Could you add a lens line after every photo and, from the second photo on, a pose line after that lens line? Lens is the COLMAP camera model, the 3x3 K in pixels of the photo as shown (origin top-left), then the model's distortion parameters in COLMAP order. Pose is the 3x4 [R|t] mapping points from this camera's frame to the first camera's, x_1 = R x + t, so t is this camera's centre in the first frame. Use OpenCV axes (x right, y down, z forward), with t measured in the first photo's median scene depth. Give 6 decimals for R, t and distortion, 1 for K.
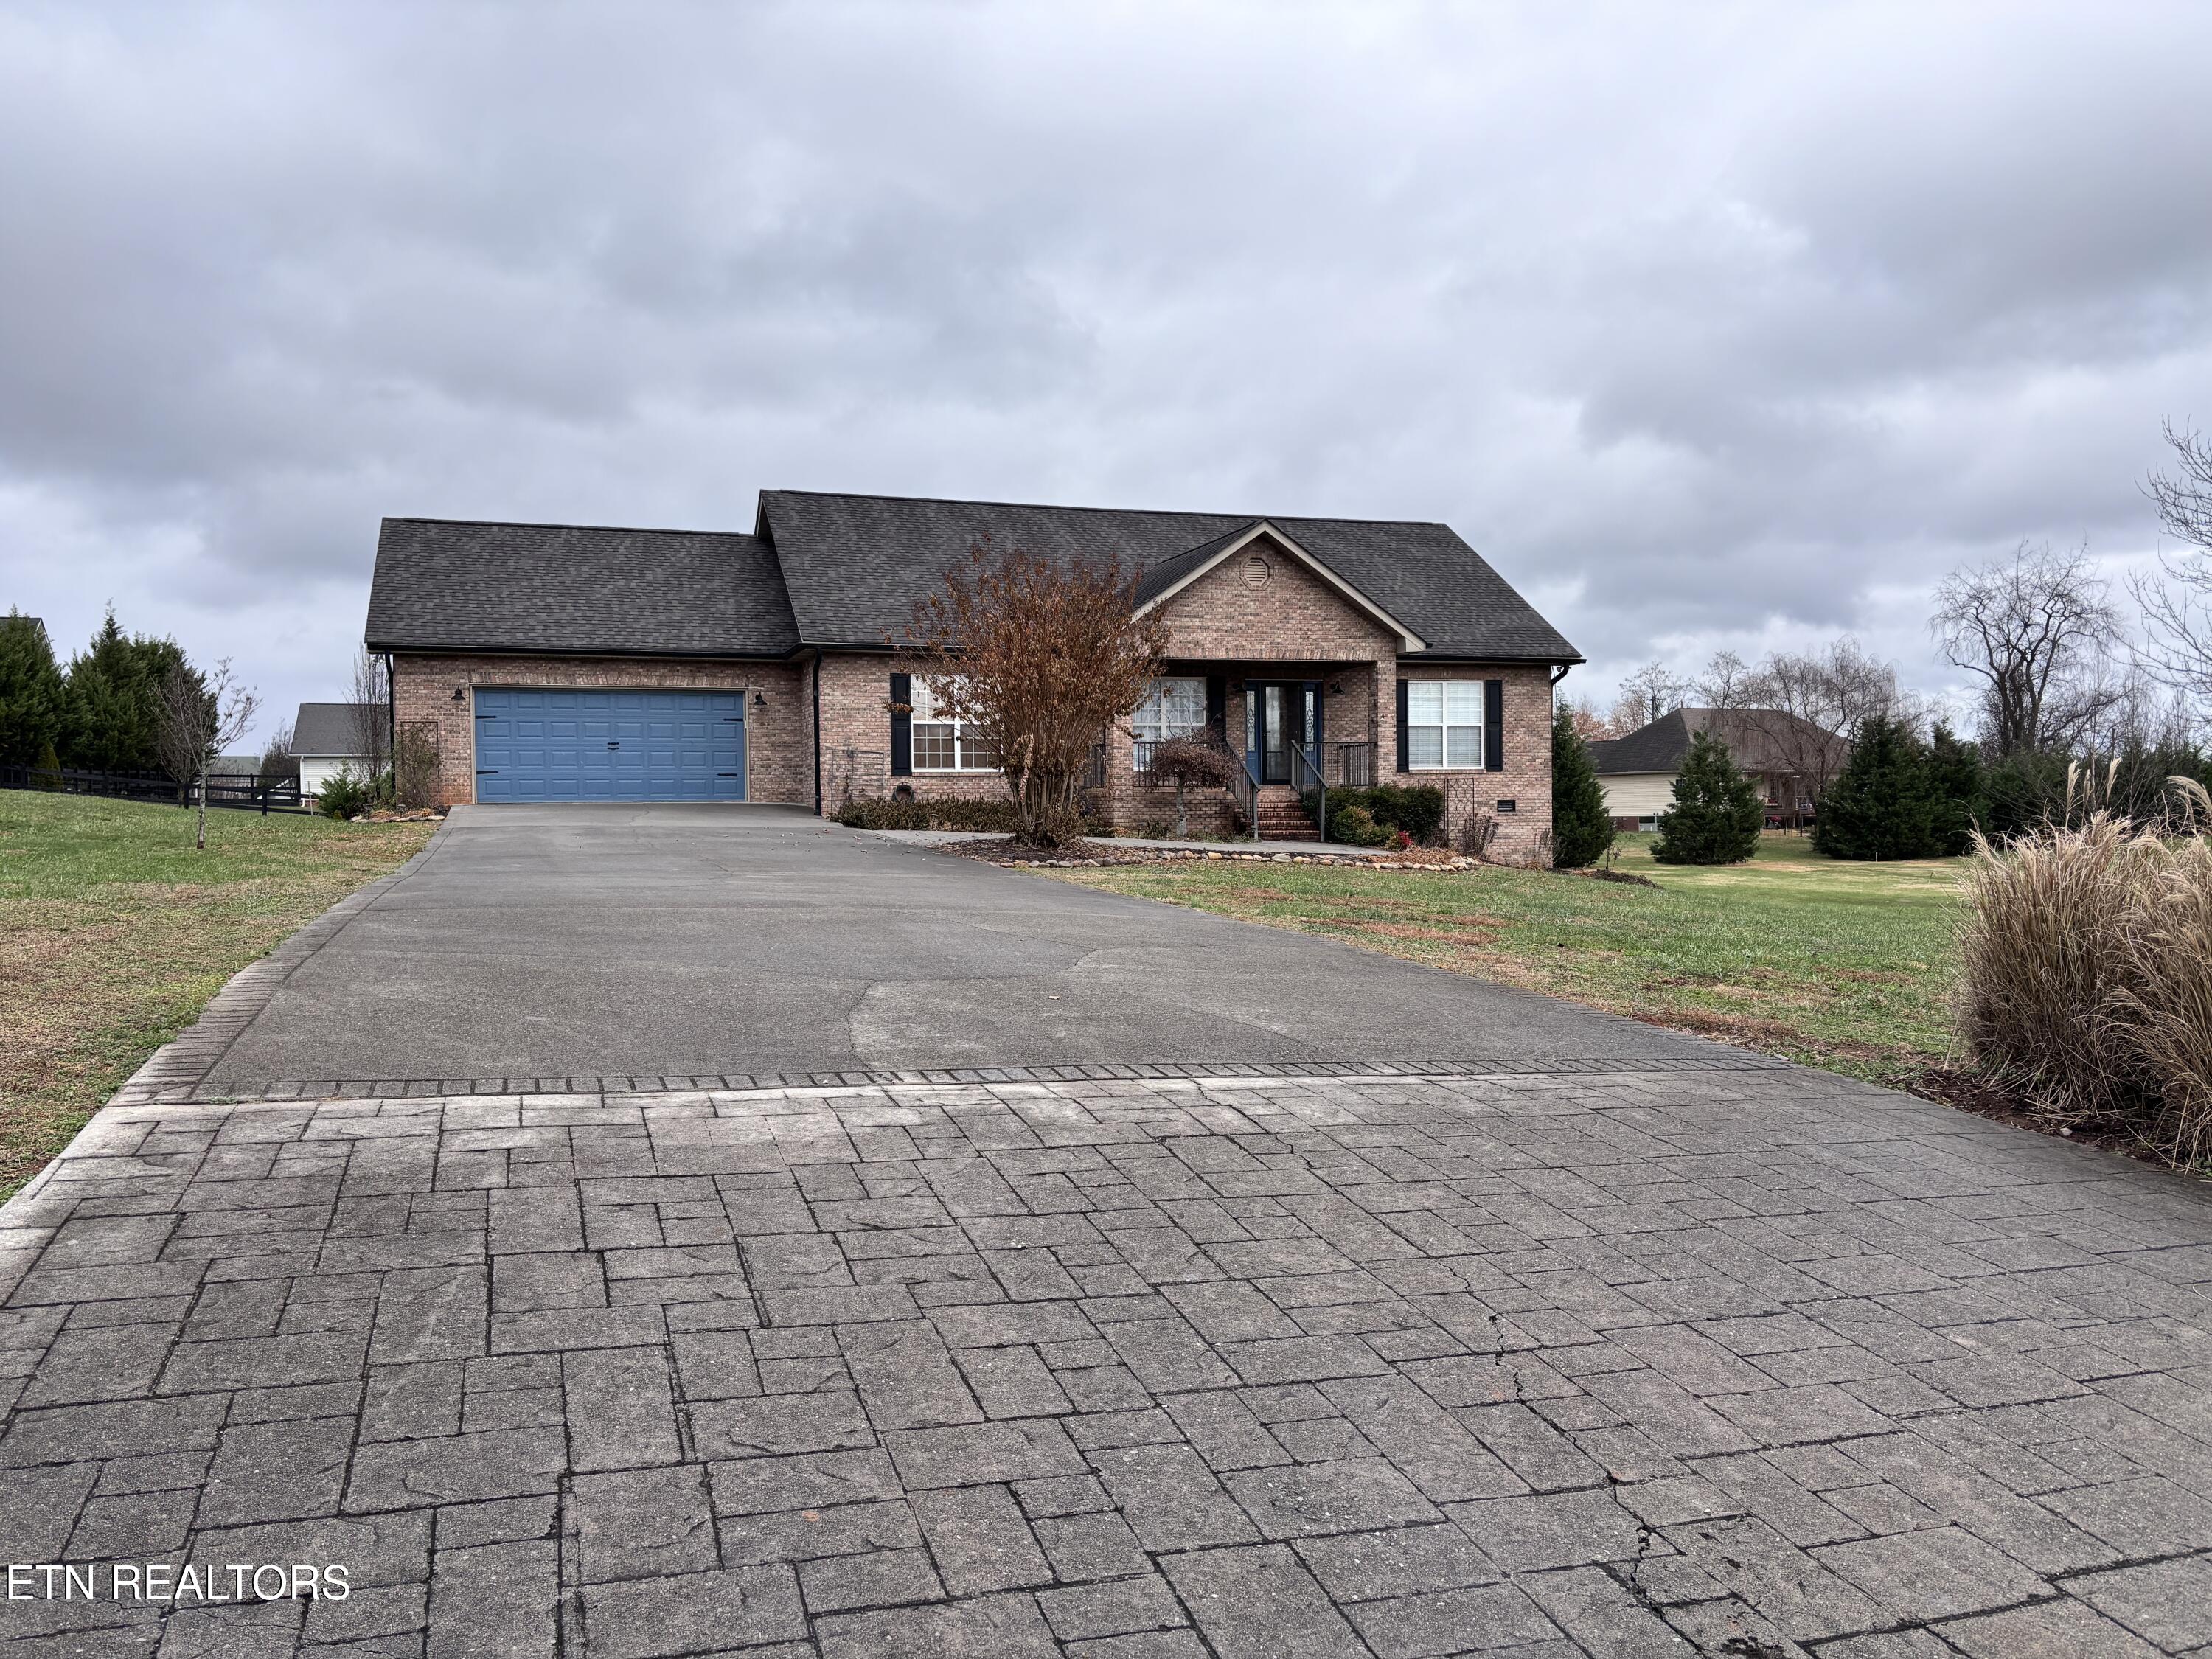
lens RADIAL K [[1689.7, 0, 1101.9], [0, 1689.7, 832.9], [0, 0, 1]] dist [0.078783, -0.067340]
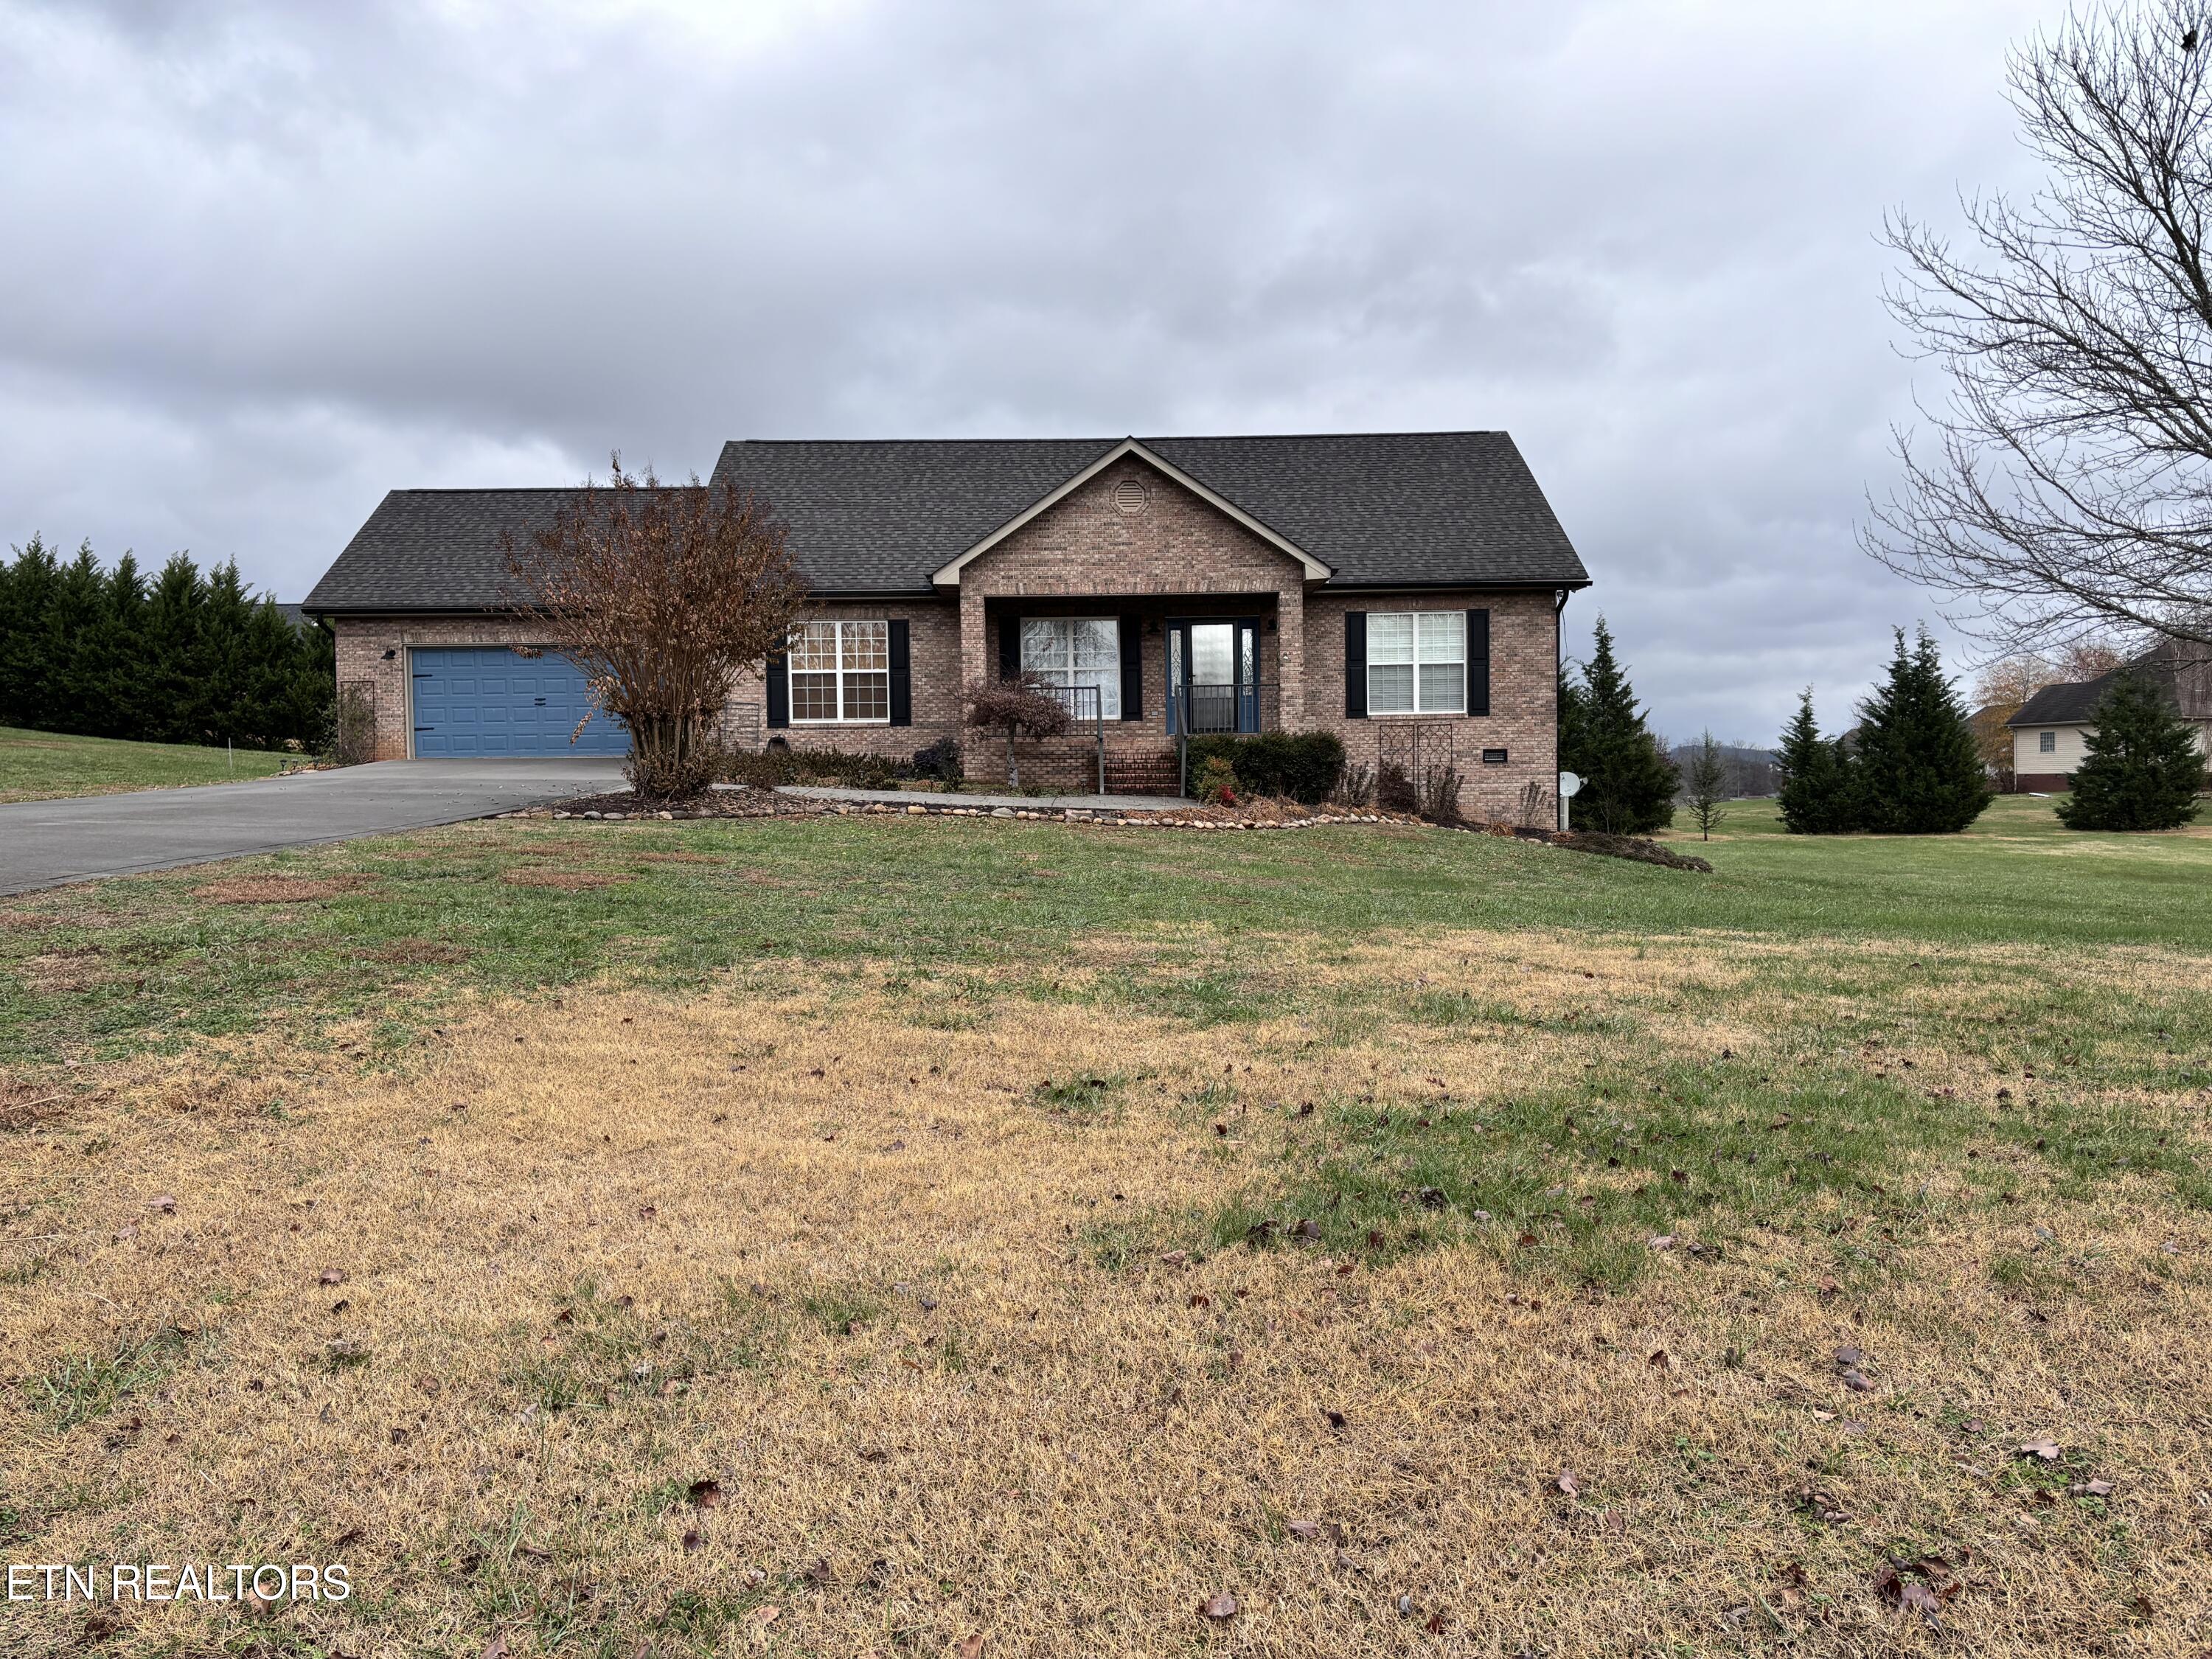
lens RADIAL K [[1689.7, 0, 1109.0], [0, 1689.7, 823.5], [0, 0, 1]] dist [0.078783, -0.067340]
pose [[0.948873, 0.006038, -0.315602, 0.349404], [-0.000972, 0.999868, 0.016207, 0.004815], [0.315658, -0.015071, 0.948753, 0.134008]]
